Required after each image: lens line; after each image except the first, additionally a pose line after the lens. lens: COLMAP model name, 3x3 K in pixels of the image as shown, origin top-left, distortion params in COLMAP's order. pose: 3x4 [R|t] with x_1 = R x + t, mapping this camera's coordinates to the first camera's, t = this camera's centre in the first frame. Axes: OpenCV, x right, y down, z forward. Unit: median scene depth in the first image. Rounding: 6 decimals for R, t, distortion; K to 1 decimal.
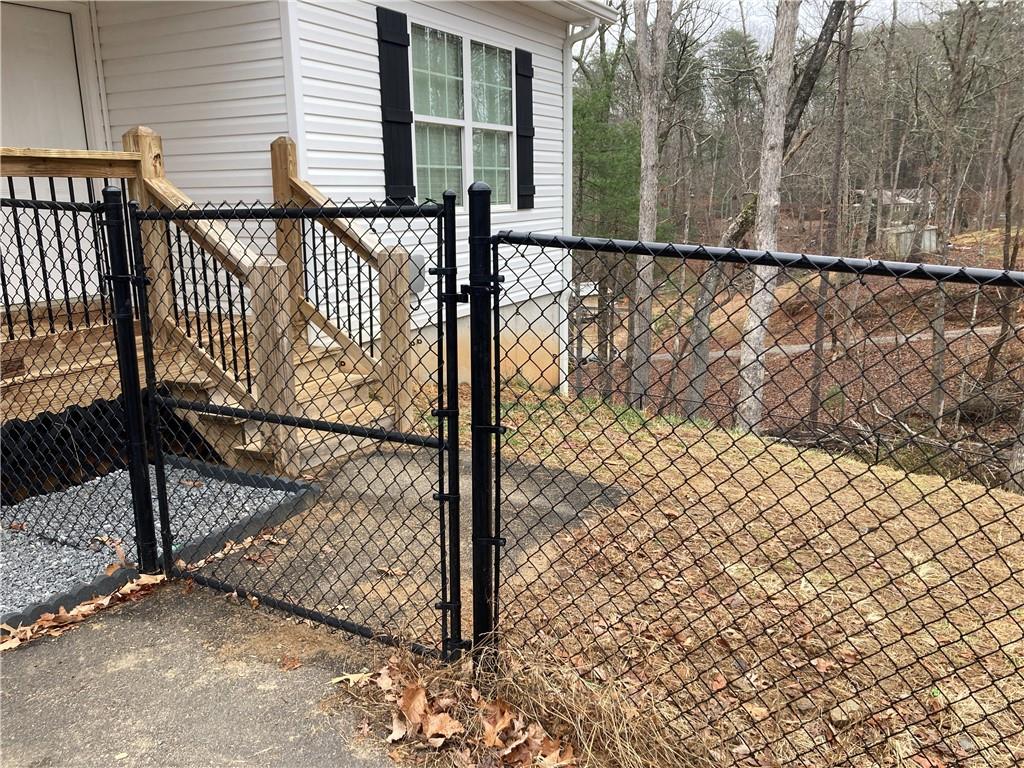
lens RADIAL K [[844.3, 0, 504.7], [0, 844.3, 380.3], [0, 0, 1]] dist [0.030867, -0.010250]
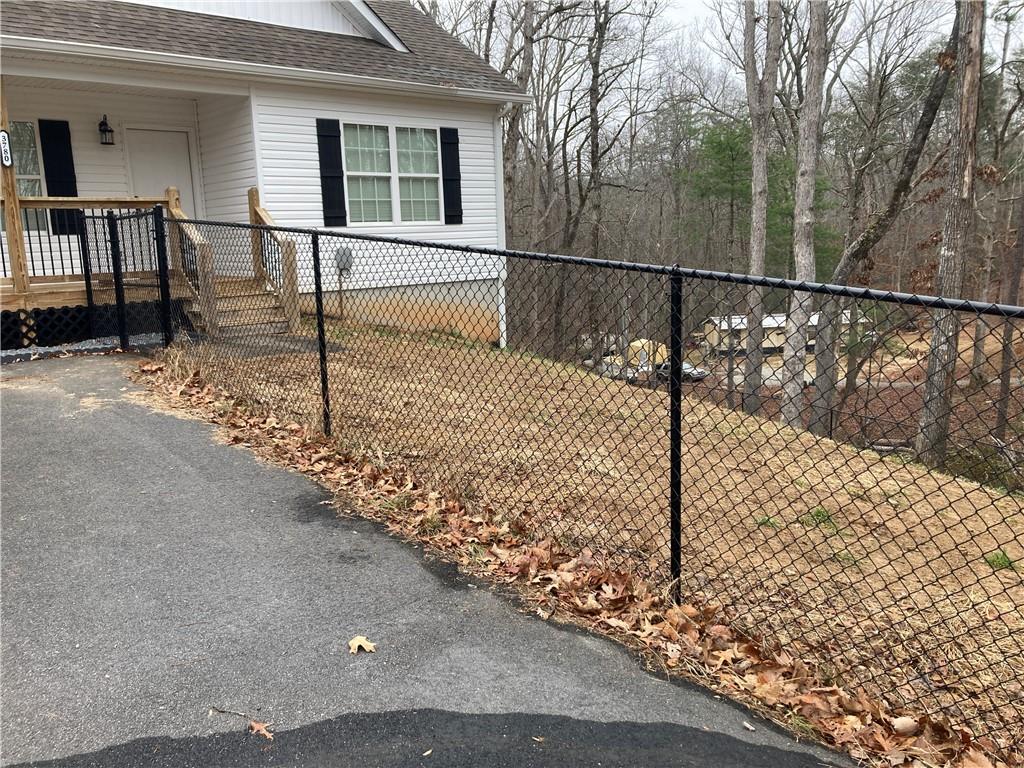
lens RADIAL K [[844.3, 0, 504.7], [0, 844.3, 380.3], [0, 0, 1]] dist [0.030867, -0.010250]
pose [[0.940720, 0.041603, -0.336624, 0.793256], [-0.054352, 0.998114, -0.028533, 0.159709], [0.334802, 0.045138, 0.941207, -0.552705]]
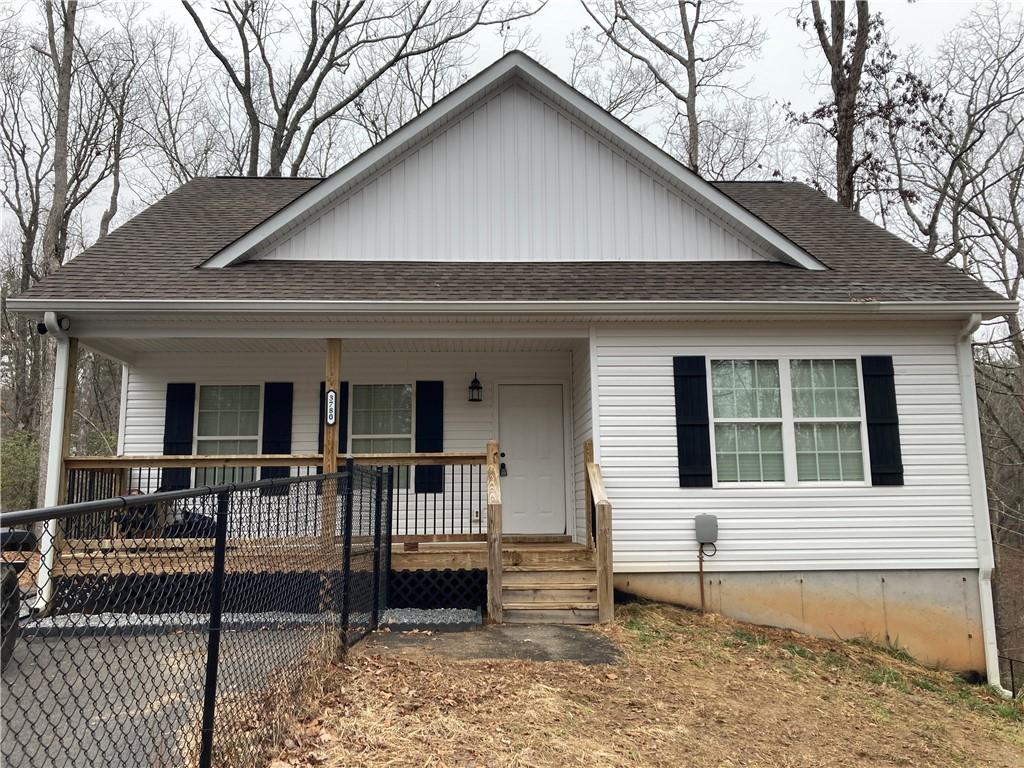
lens RADIAL K [[842.2, 0, 506.6], [0, 842.2, 380.6], [0, 0, 1]] dist [0.032800, -0.010768]
pose [[0.518938, -0.117301, -0.846725, 0.867938], [-0.183036, 0.952318, -0.244108, 0.037729], [0.834986, 0.281658, 0.472724, 0.006746]]
